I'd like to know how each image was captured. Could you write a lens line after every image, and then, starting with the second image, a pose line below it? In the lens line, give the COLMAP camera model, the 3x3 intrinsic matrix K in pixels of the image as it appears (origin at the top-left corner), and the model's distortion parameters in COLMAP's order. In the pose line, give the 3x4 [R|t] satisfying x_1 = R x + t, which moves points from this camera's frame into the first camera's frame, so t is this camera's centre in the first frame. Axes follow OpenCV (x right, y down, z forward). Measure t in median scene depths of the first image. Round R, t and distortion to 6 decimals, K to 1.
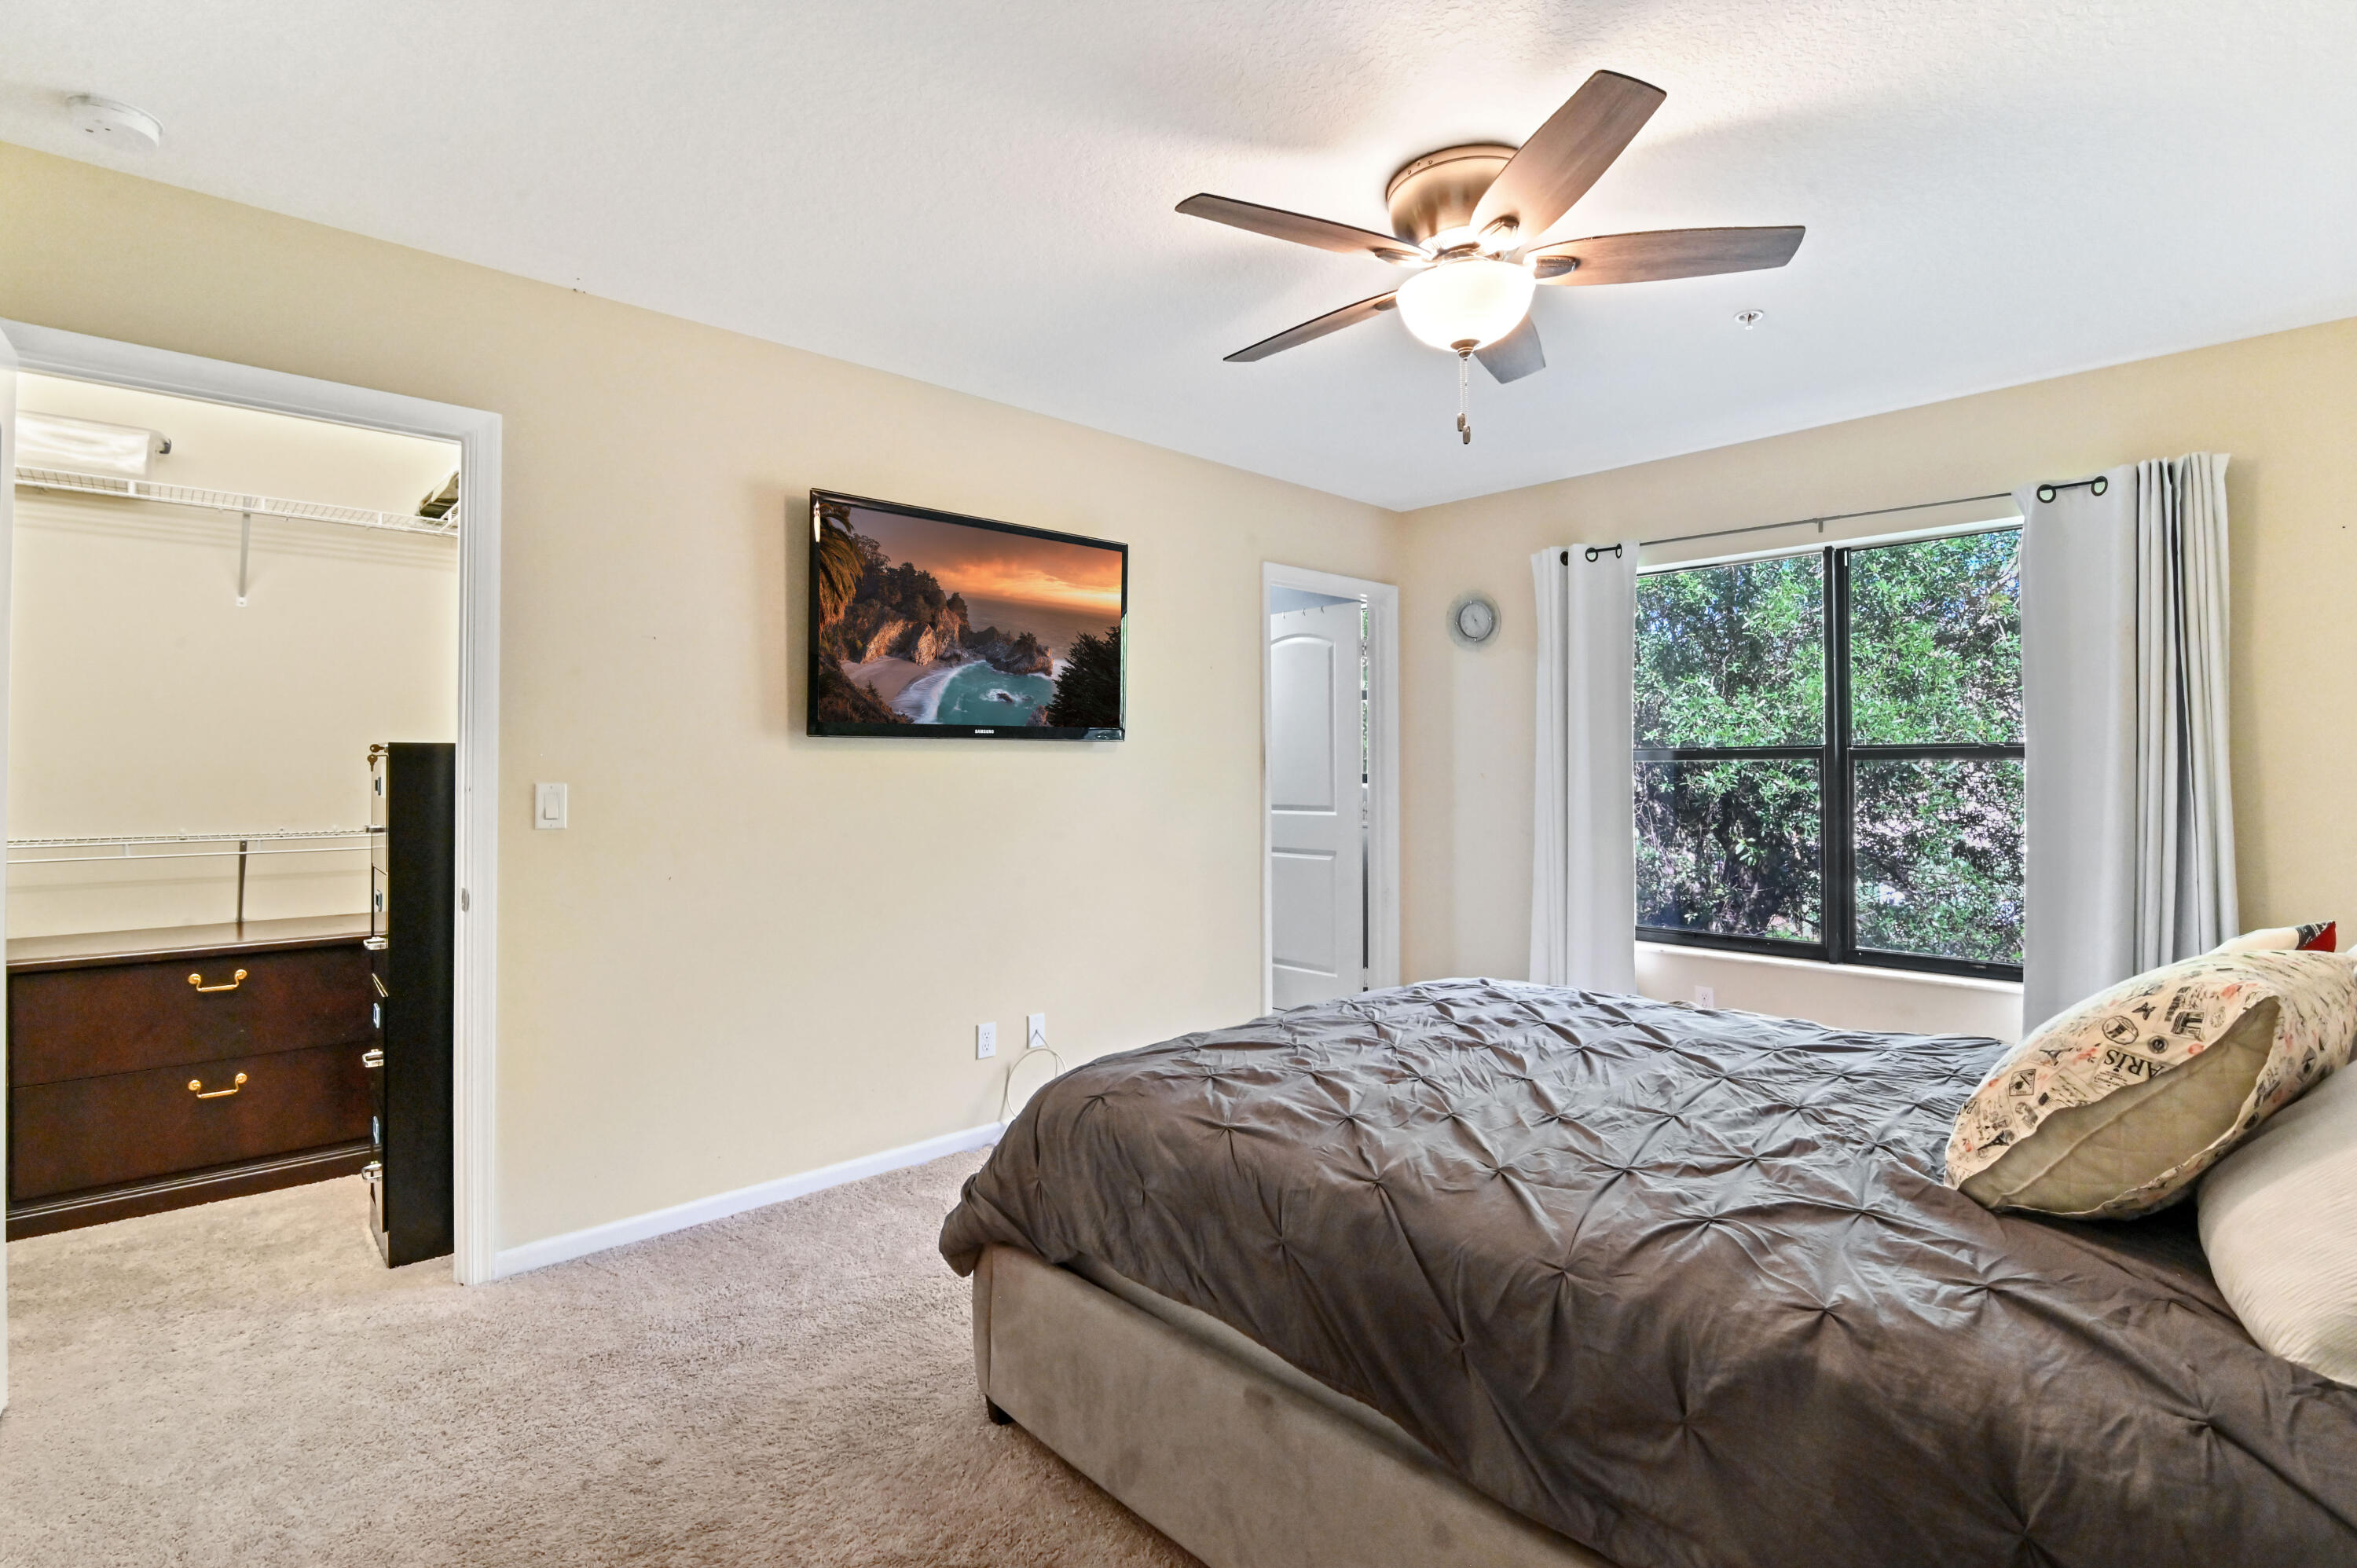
lens RADIAL K [[1100.1, 0, 1221.3], [0, 1100.1, 753.7], [0, 0, 1]] dist [-0.002987, -0.000757]
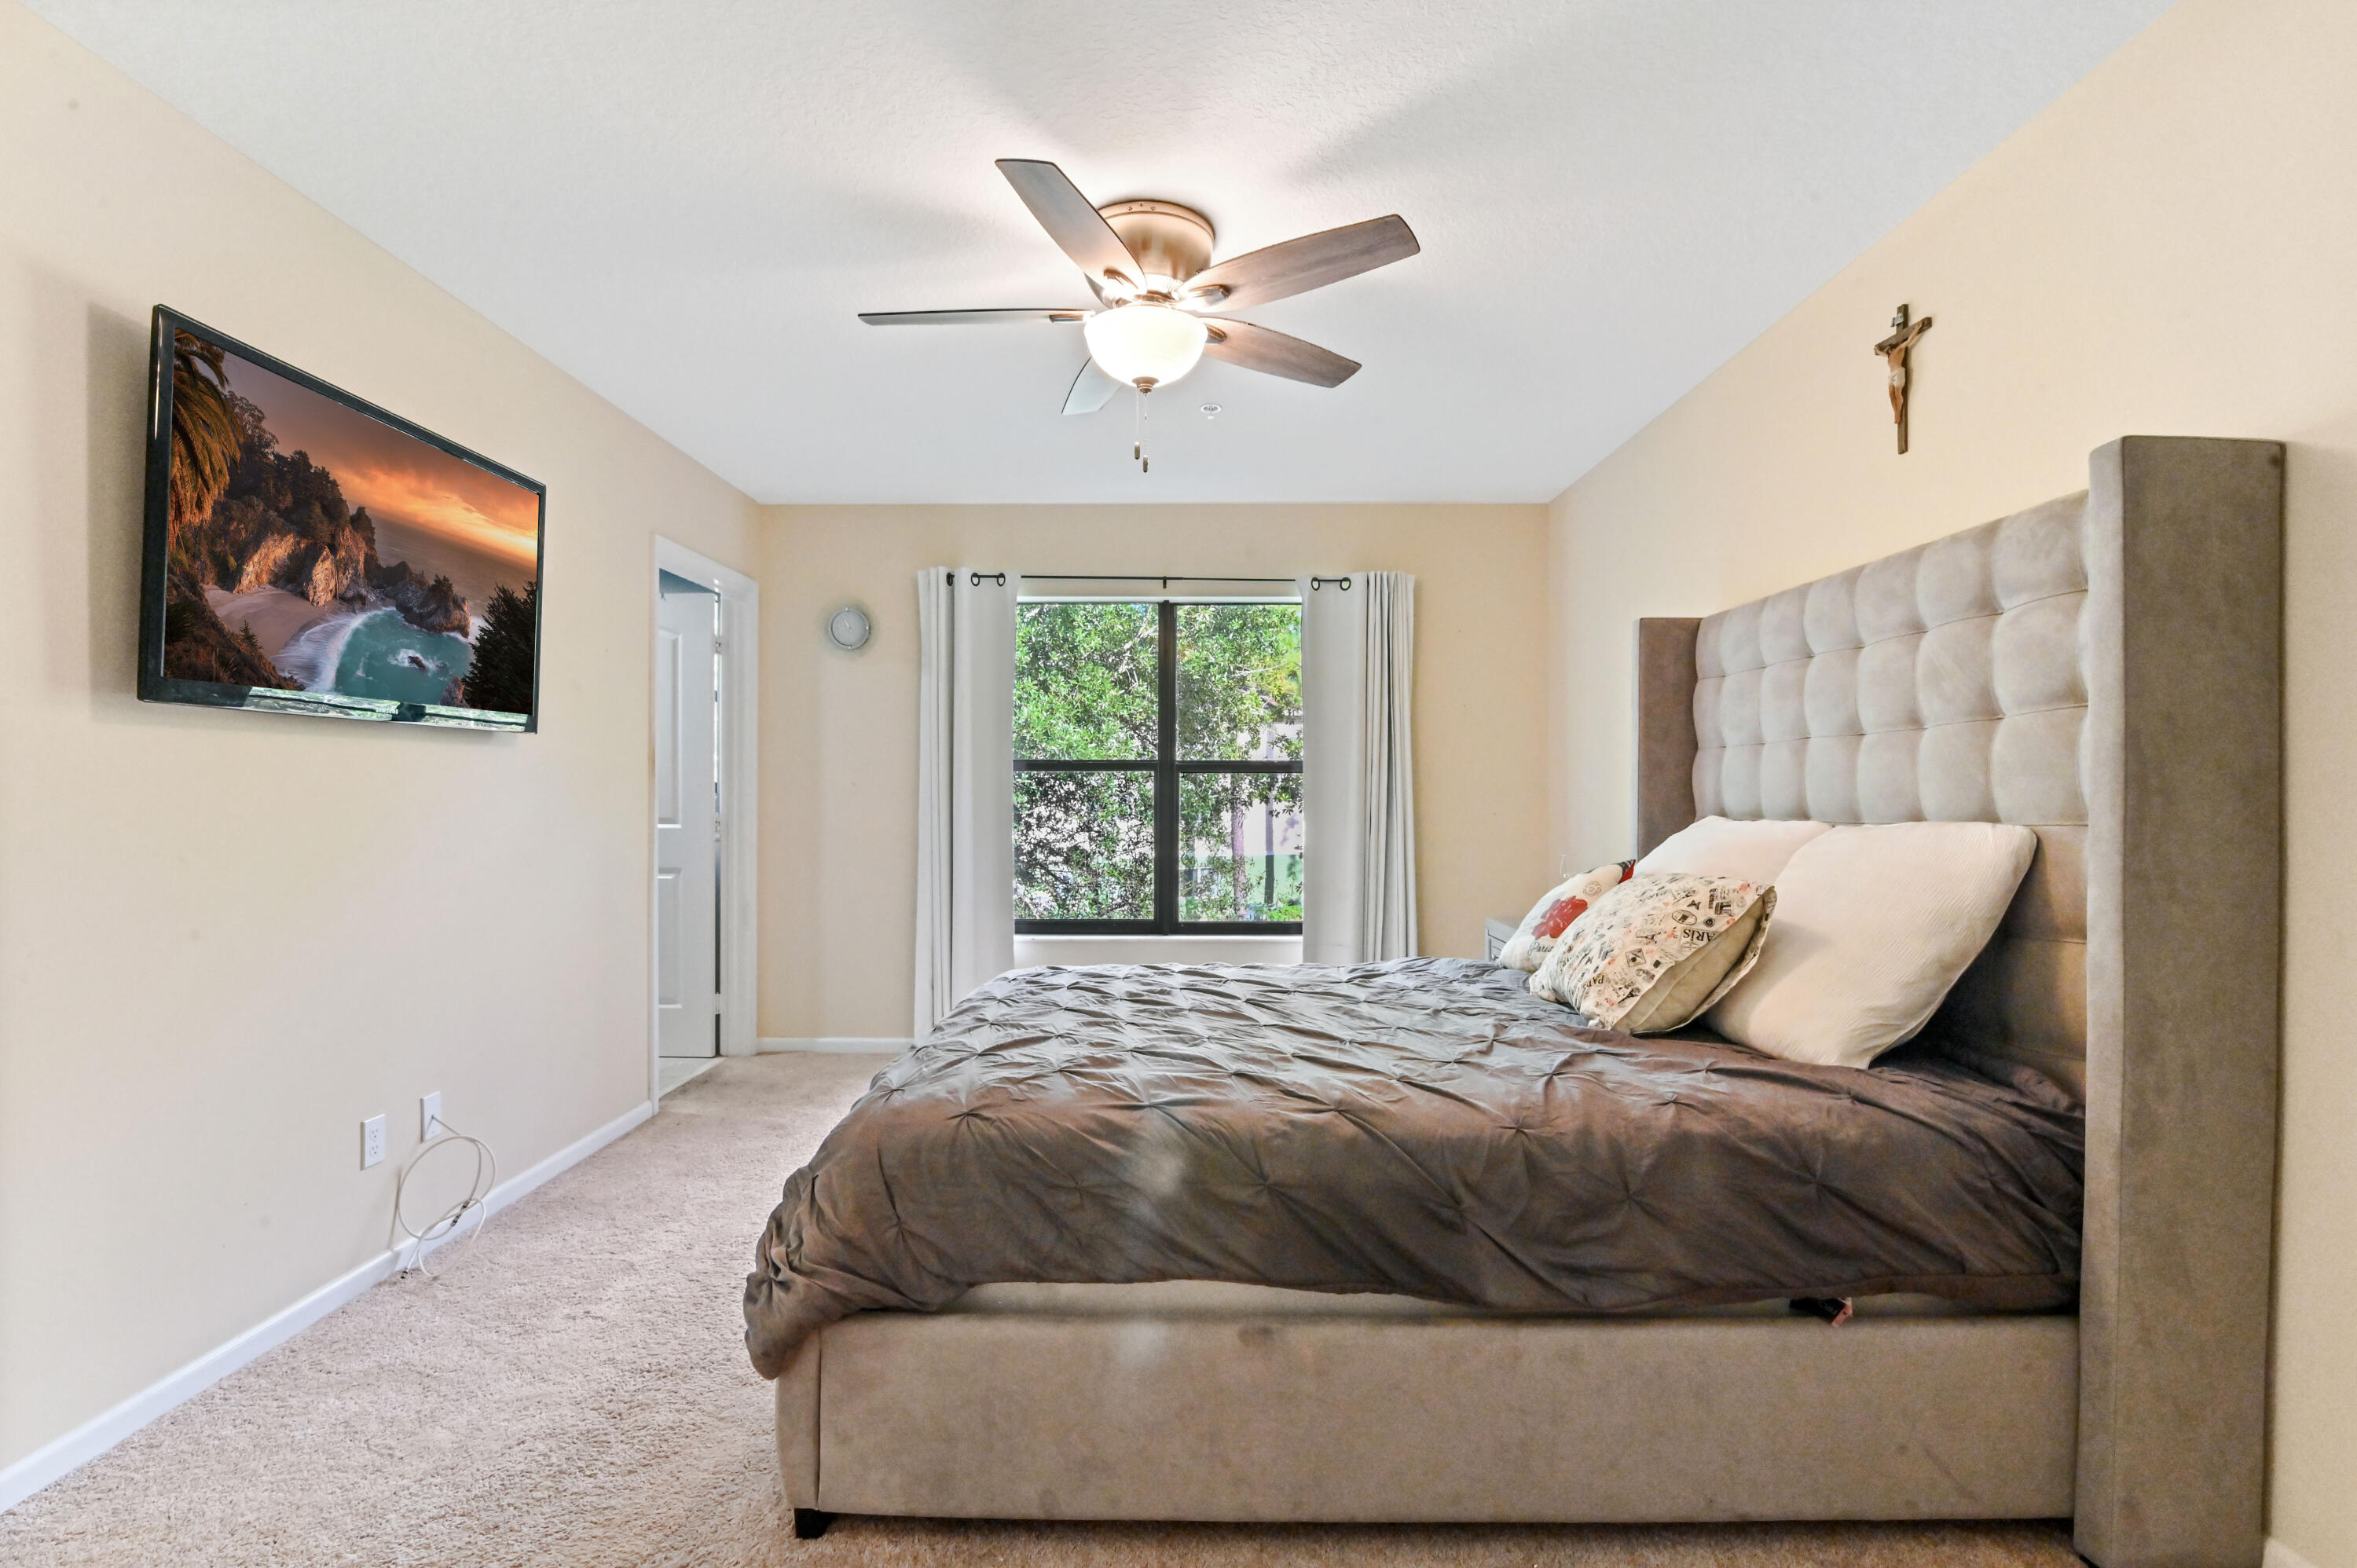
lens RADIAL K [[1097.3, 0, 1187.4], [0, 1097.3, 773.2], [0, 0, 1]] dist [-0.014390, -0.000753]
pose [[0.698670, 0.017677, 0.715225, -0.394608], [-0.017012, 0.999823, -0.008092, 0.021450], [-0.715241, -0.006514, 0.698847, 0.148163]]
